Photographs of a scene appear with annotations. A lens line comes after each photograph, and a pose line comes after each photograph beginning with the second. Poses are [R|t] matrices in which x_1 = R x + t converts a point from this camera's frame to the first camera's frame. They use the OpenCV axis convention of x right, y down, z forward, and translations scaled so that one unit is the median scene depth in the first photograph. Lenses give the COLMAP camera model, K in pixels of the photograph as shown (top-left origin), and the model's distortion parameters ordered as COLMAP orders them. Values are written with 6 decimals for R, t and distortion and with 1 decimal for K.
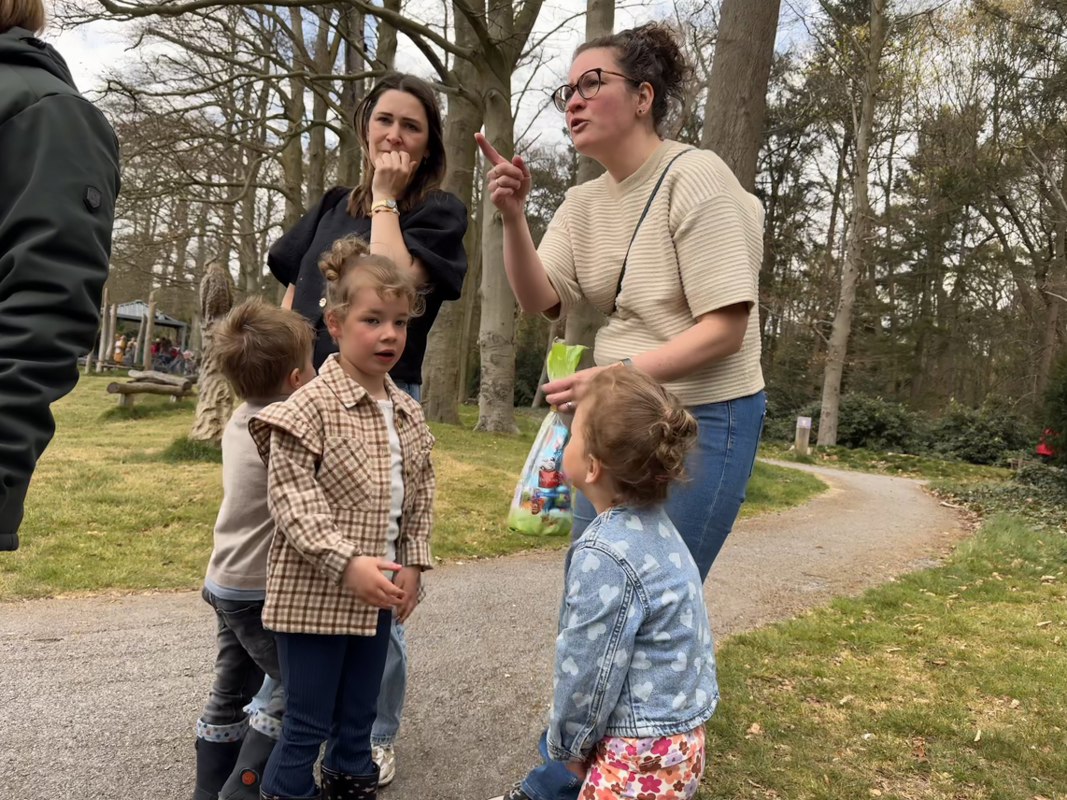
lens RADIAL K [[827.5, 0, 533.5], [0, 827.5, 400.0], [0, 0, 1]] dist [0.119670, -0.137800]
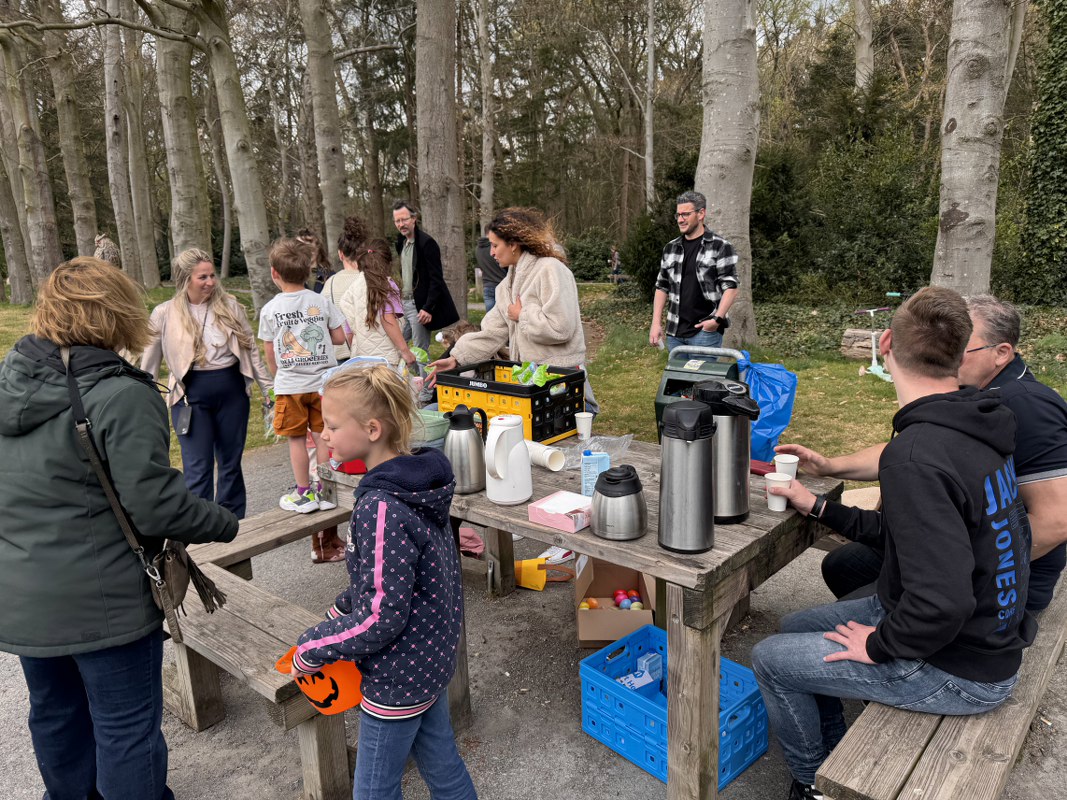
lens RADIAL K [[827.5, 0, 533.5], [0, 827.5, 400.0], [0, 0, 1]] dist [0.119670, -0.137800]
pose [[0.898549, -0.199949, 0.390680, -0.267757], [0.115816, 0.966663, 0.228364, -0.111526], [-0.423317, -0.159949, 0.891751, -0.439847]]
